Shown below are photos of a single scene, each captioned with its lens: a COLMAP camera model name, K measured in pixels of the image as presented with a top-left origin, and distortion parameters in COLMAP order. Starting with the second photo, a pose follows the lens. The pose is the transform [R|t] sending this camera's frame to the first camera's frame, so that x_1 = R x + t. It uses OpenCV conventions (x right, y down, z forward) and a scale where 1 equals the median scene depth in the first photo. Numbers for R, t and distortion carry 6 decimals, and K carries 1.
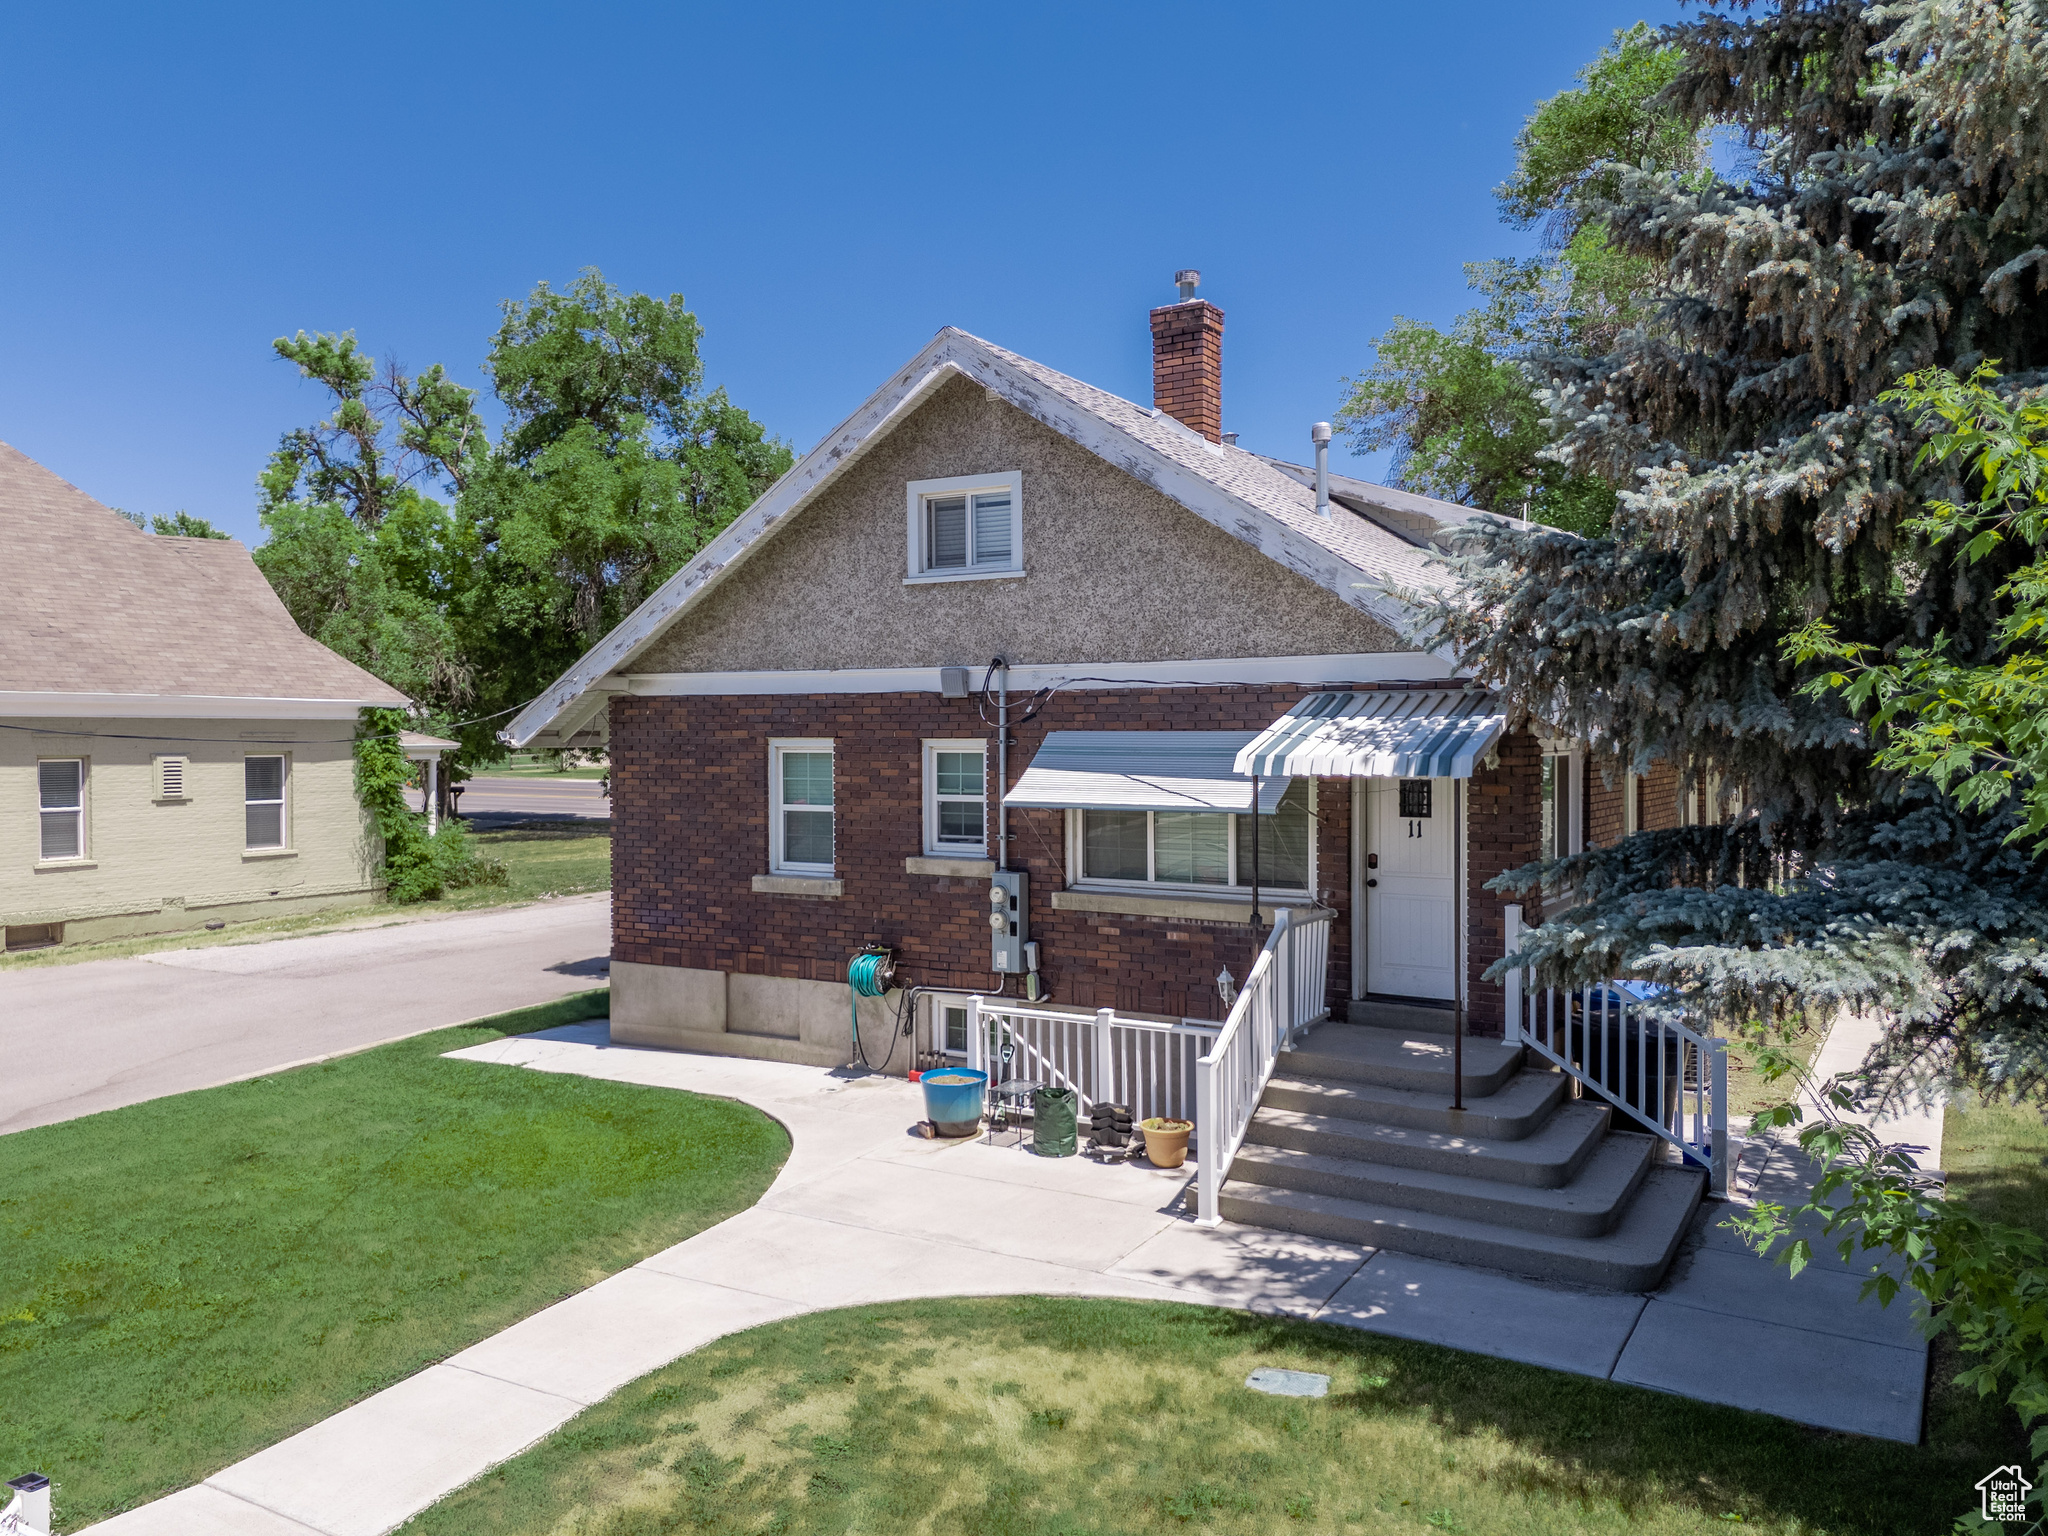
lens RADIAL K [[1542.6, 0, 1028.7], [0, 1542.6, 782.7], [0, 0, 1]] dist [0.074031, -0.084513]
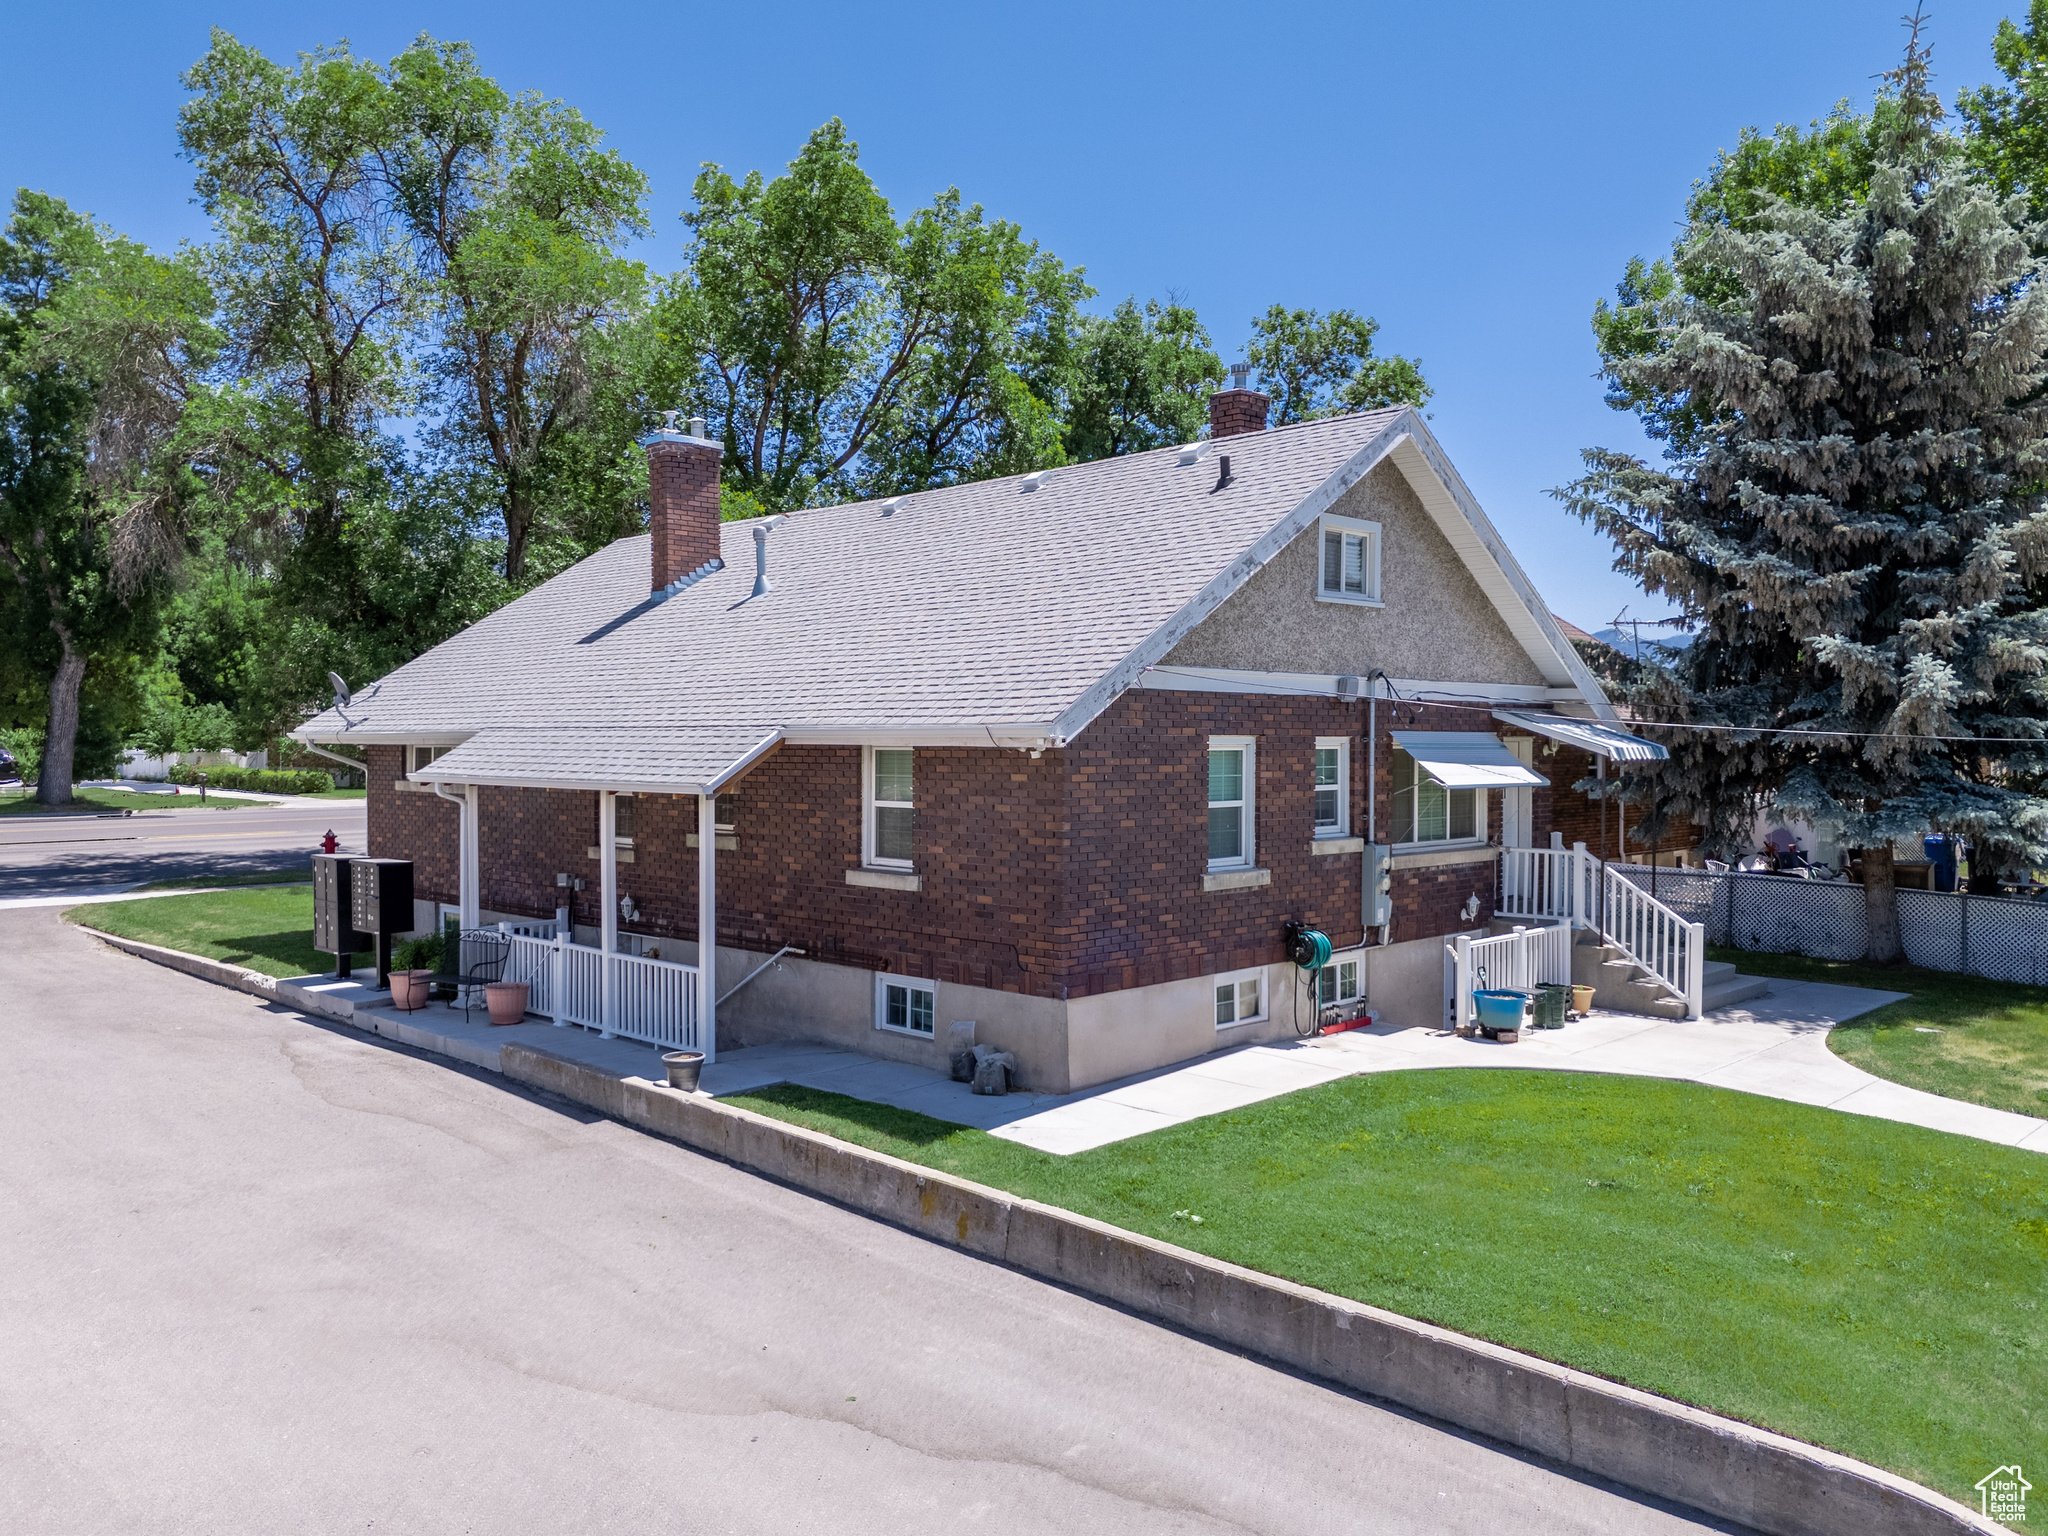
lens RADIAL K [[1553.0, 0, 1040.8], [0, 1553.0, 770.0], [0, 0, 1]] dist [0.078668, -0.093053]
pose [[0.241729, -0.019969, 0.970138, -1.273454], [0.022941, 0.999626, 0.014860, -0.026359], [-0.970073, 0.018663, 0.242096, 0.943792]]
